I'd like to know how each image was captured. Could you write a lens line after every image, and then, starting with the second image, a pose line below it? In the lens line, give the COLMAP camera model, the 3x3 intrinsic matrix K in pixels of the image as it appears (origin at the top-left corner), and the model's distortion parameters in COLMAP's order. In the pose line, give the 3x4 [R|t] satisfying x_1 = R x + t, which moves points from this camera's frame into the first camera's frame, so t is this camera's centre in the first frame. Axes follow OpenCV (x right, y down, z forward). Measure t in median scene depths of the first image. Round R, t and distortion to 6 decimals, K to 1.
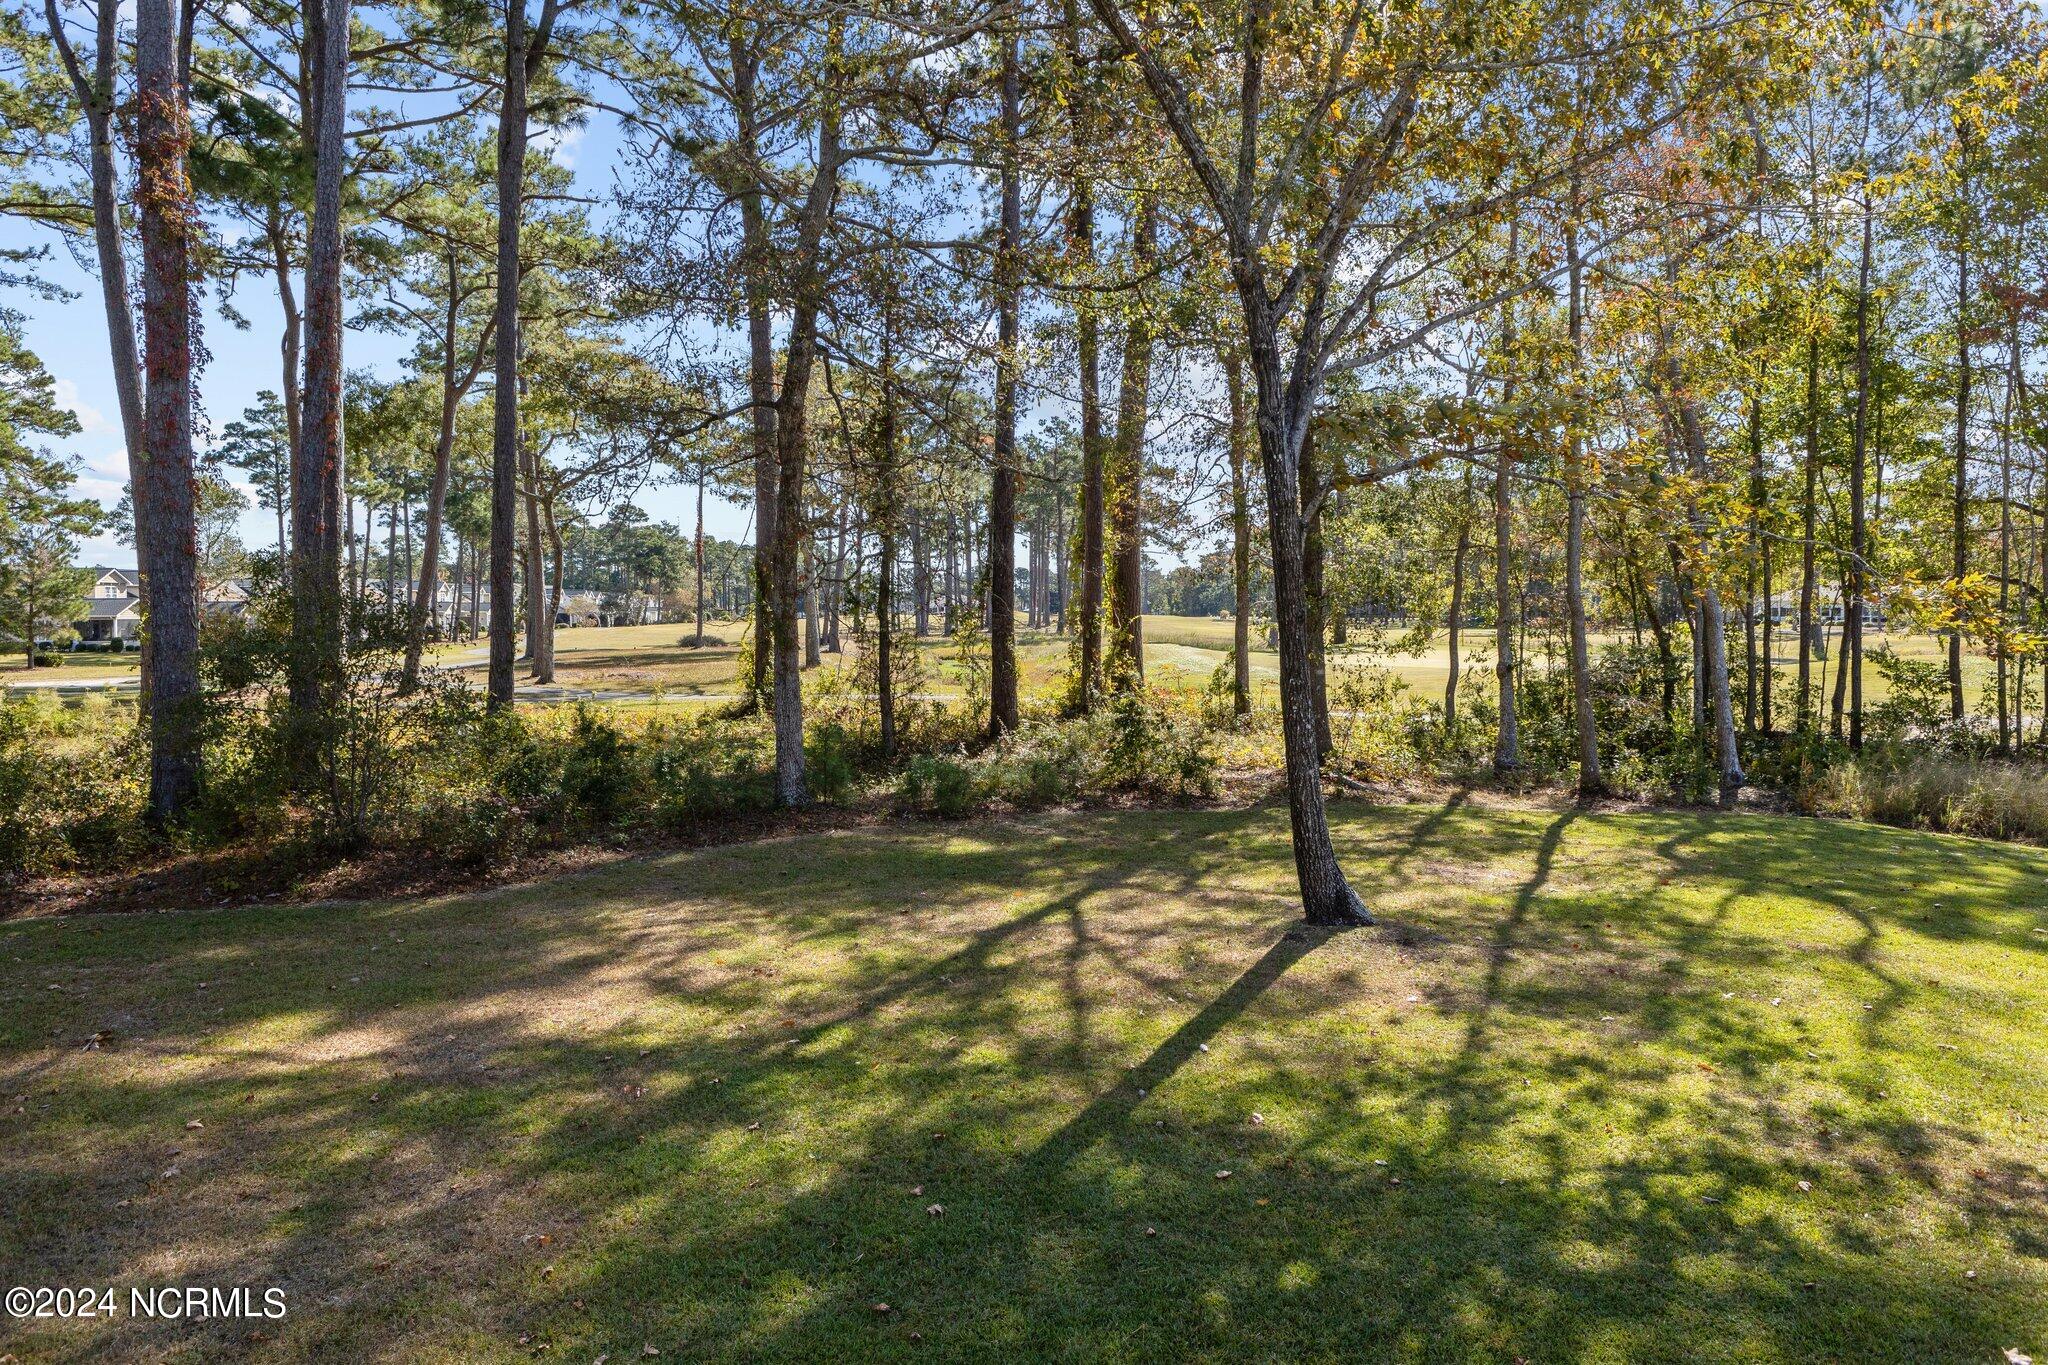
lens RADIAL K [[1236.3, 0, 1024.0], [0, 1236.3, 682.5], [0, 0, 1]] dist [-0.002240, -0.001604]
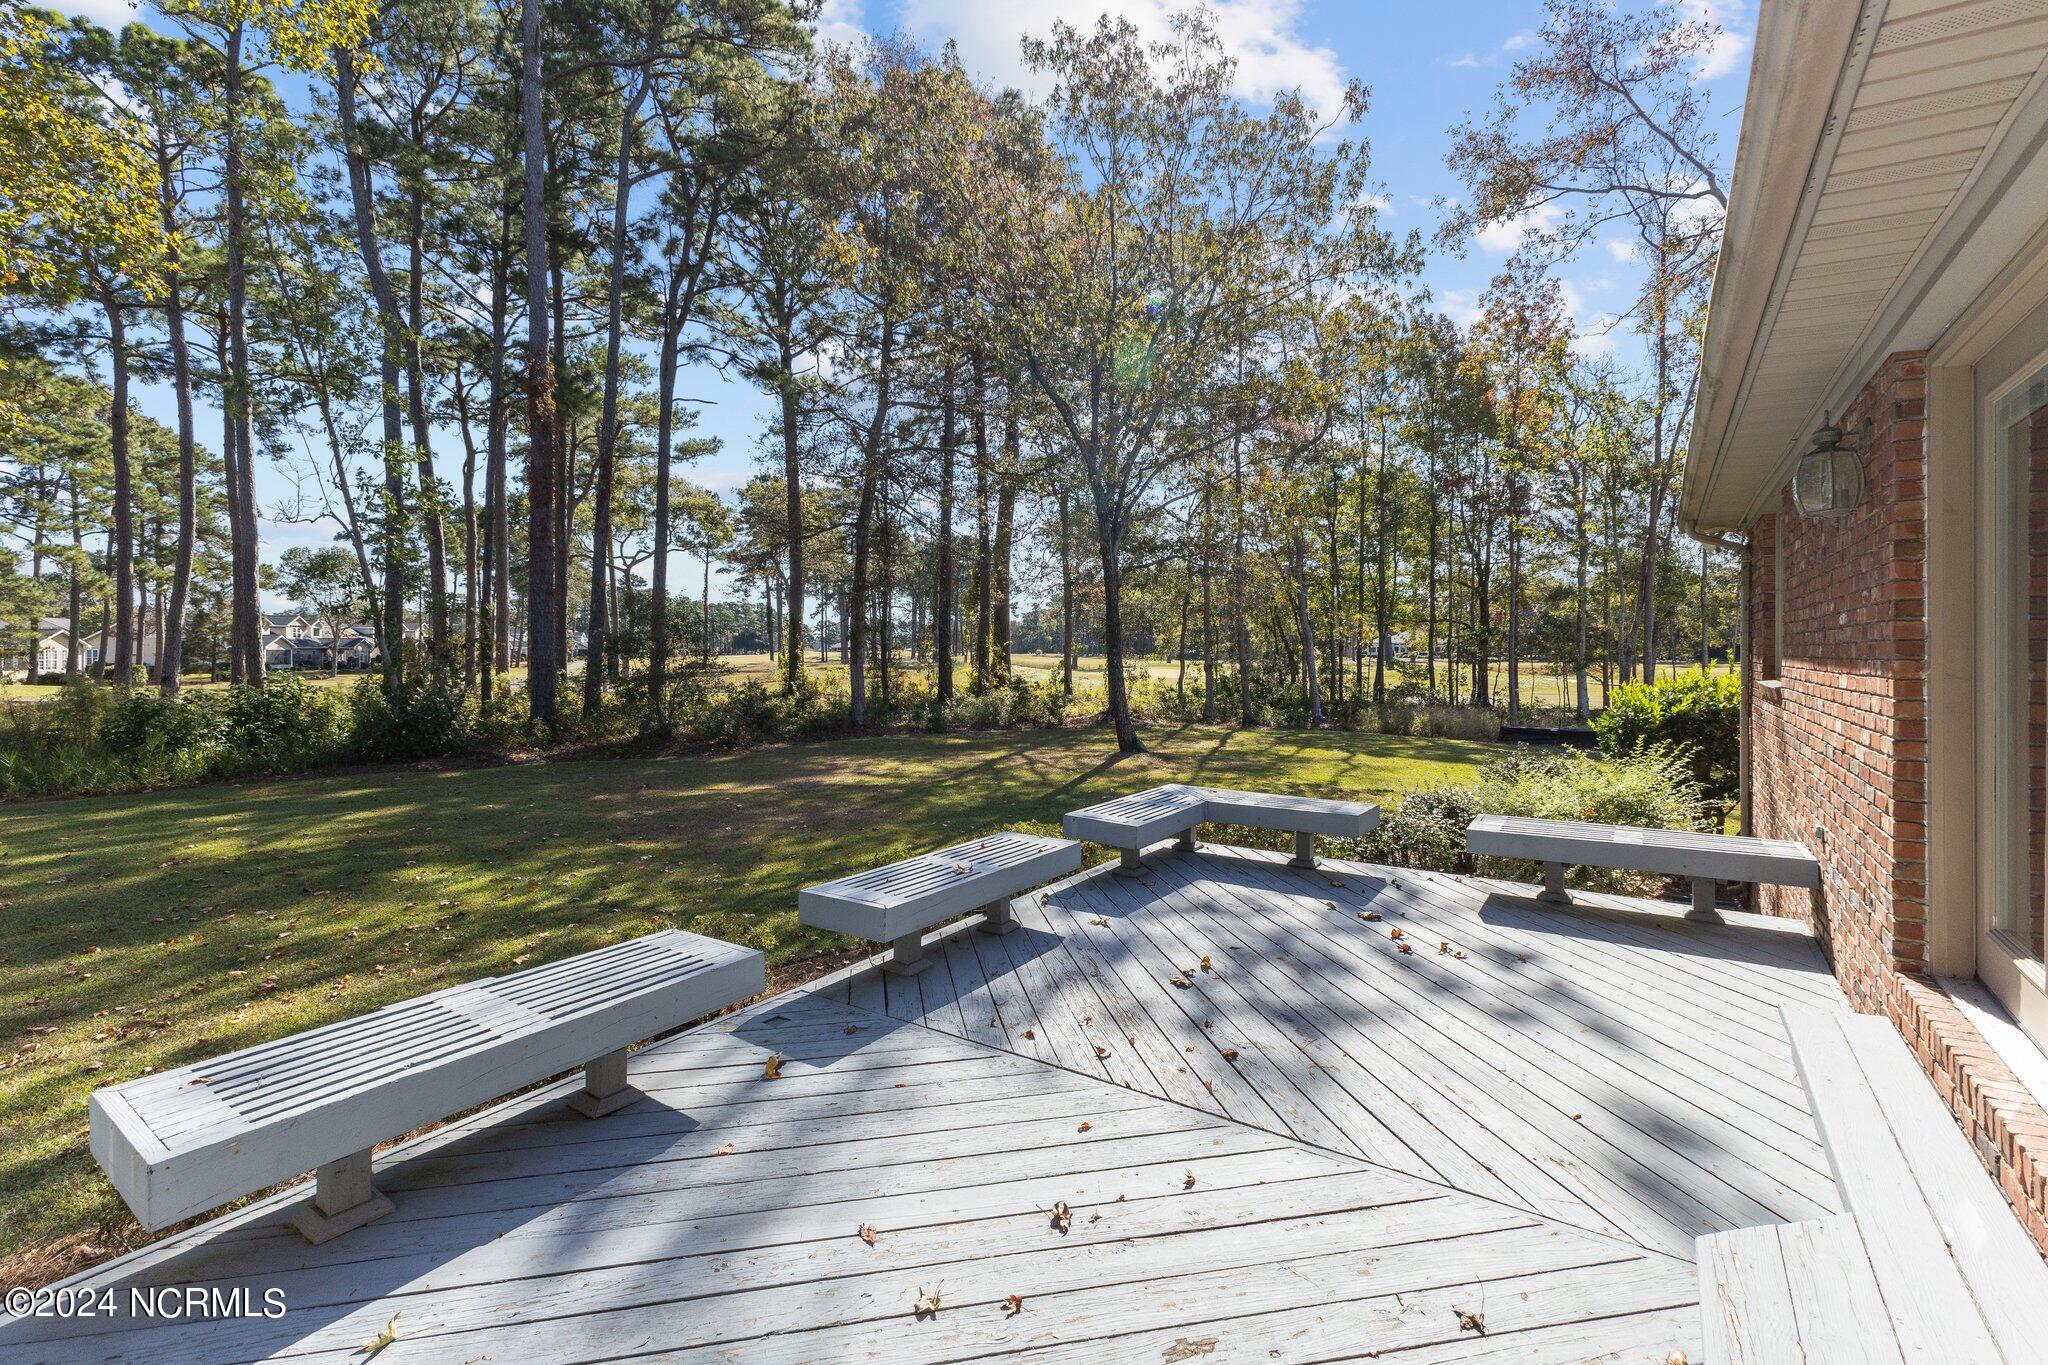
lens RADIAL K [[892.8, 0, 1024.0], [0, 892.8, 682.5], [0, 0, 1]] dist [0.001246, 0.000233]
pose [[0.987185, -0.003981, 0.159531, -0.097329], [0.008686, 0.999547, -0.028805, 0.045939], [-0.159344, 0.029821, 0.986773, -0.274417]]
